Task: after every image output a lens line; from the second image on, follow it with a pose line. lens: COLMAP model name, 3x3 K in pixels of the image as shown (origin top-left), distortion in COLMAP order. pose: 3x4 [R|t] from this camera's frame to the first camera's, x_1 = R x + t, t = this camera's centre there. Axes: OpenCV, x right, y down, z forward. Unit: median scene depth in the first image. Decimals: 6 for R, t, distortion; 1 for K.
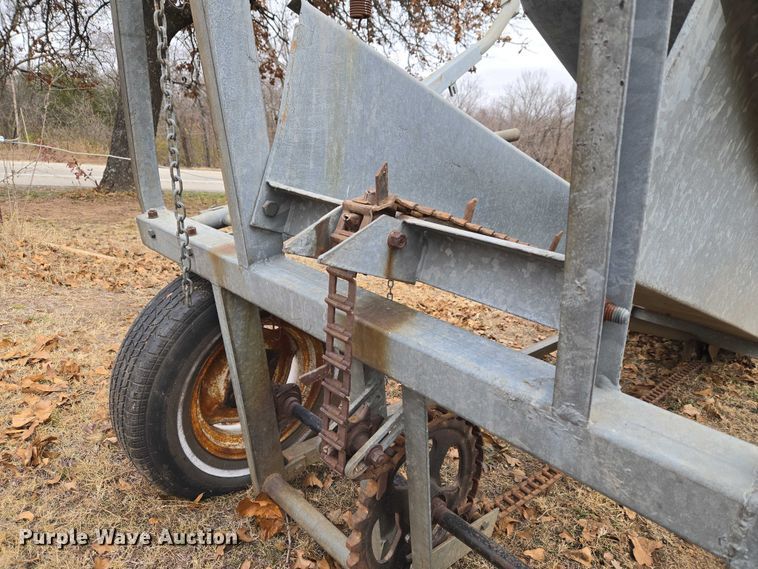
lens RADIAL K [[526.9, 0, 379.0], [0, 526.9, 284.5], [0, 0, 1]] dist [0.097956, -0.080199]
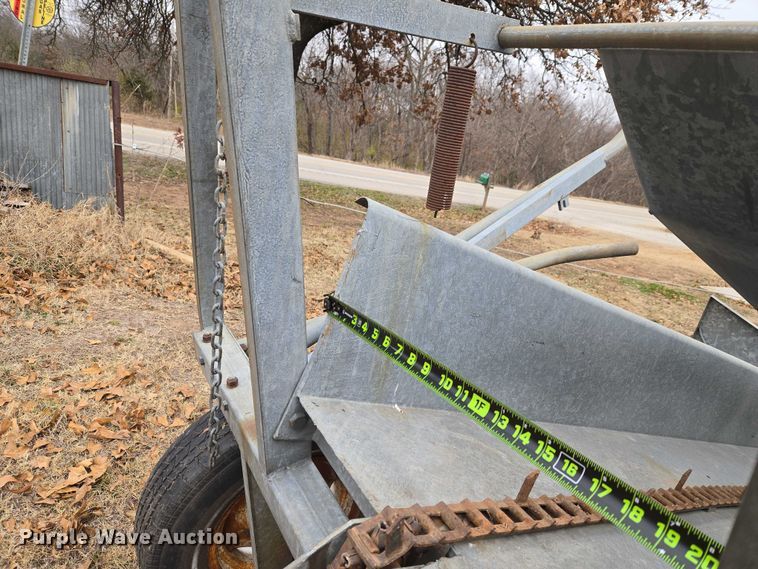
lens RADIAL K [[526.9, 0, 379.0], [0, 526.9, 284.5], [0, 0, 1]] dist [0.097956, -0.080199]
pose [[0.969978, 0.165054, -0.178603, 0.035577], [-0.162562, 0.986284, 0.028604, -0.322941], [0.180875, 0.001288, 0.983505, 0.119126]]
